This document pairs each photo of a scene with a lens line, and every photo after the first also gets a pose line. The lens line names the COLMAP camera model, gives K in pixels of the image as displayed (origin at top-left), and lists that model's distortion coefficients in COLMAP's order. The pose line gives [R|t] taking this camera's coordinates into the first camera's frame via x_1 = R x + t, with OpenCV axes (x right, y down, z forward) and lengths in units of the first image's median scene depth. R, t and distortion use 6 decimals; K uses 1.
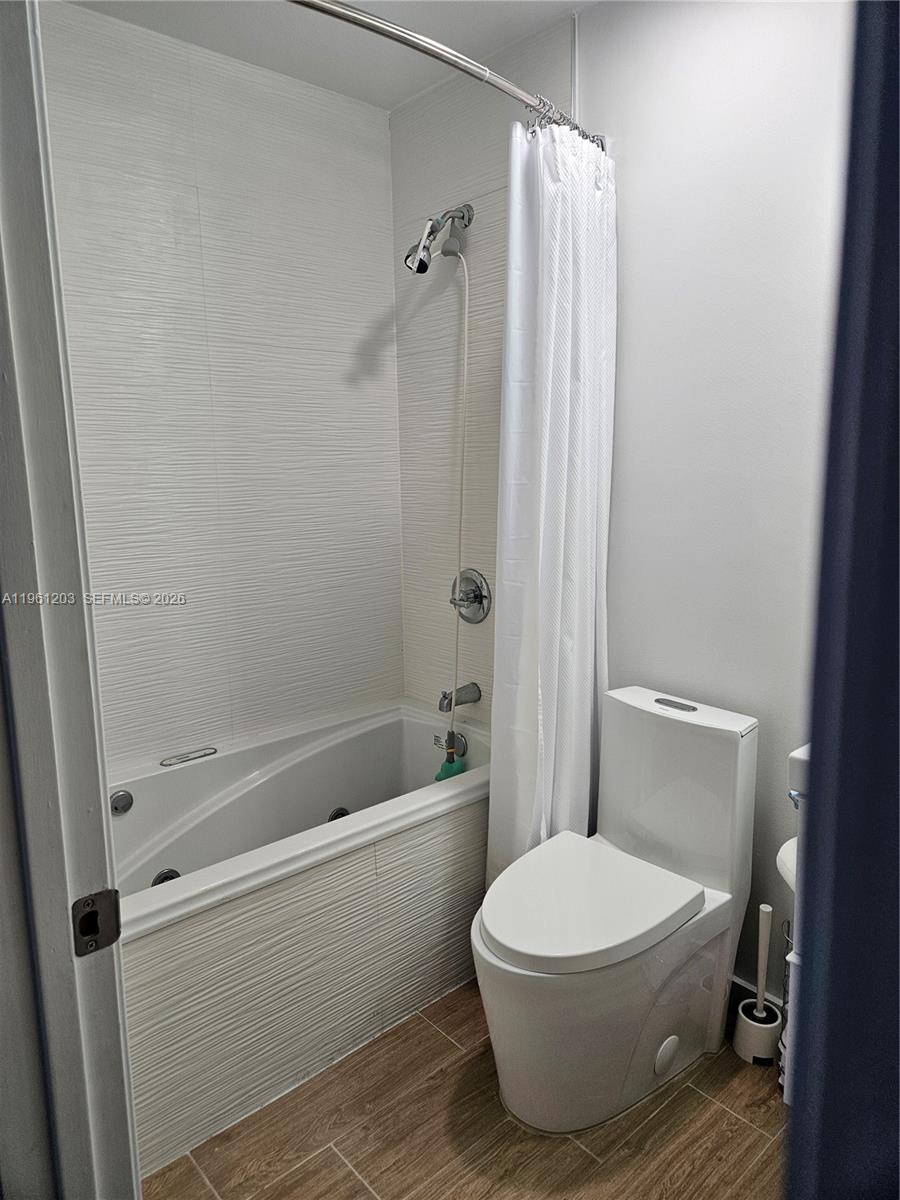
lens RADIAL K [[821.9, 0, 450.0], [0, 821.9, 600.0], [0, 0, 1]] dist [0.074757, -0.075543]
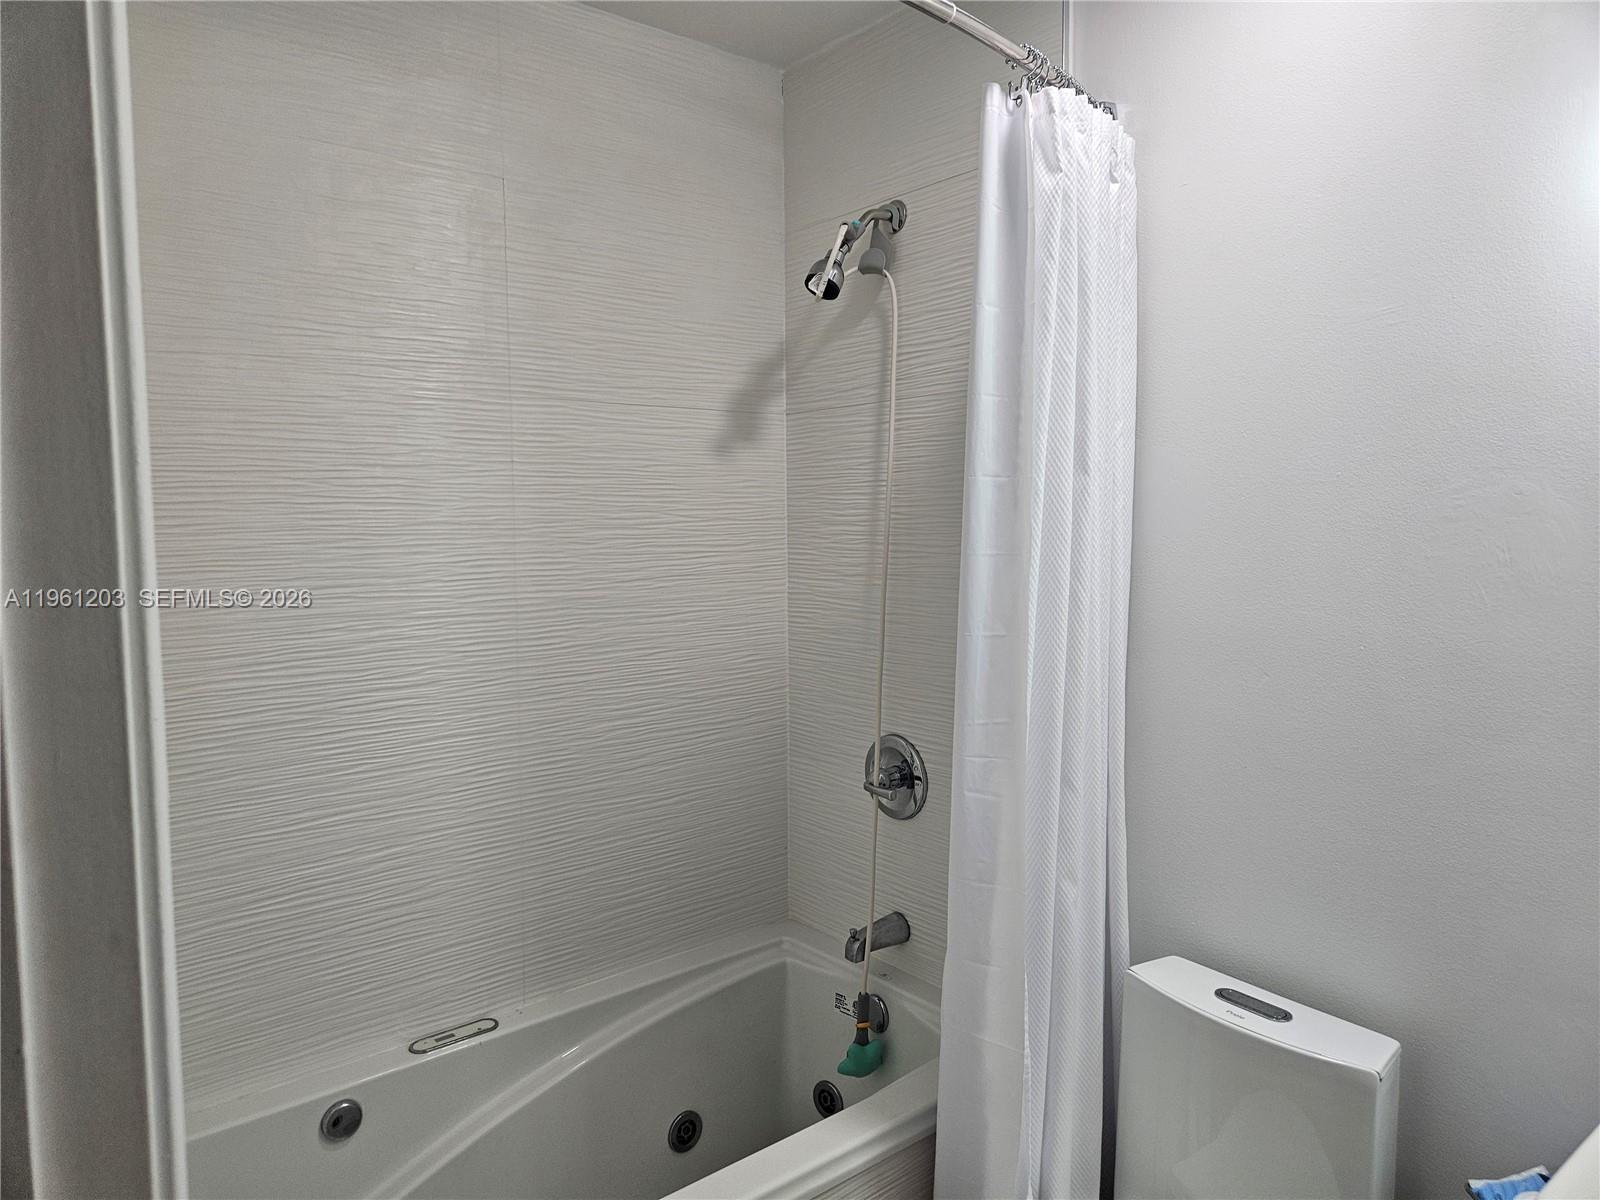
lens RADIAL K [[1095.9, 0, 789.8], [0, 1095.9, 599.0], [0, 0, 1]] dist [0.074757, -0.075543]
pose [[0.999179, 0.012332, -0.038578, -0.029504], [-0.015582, 0.996249, -0.085116, -0.077748], [0.037384, 0.085647, 0.995624, 0.135208]]
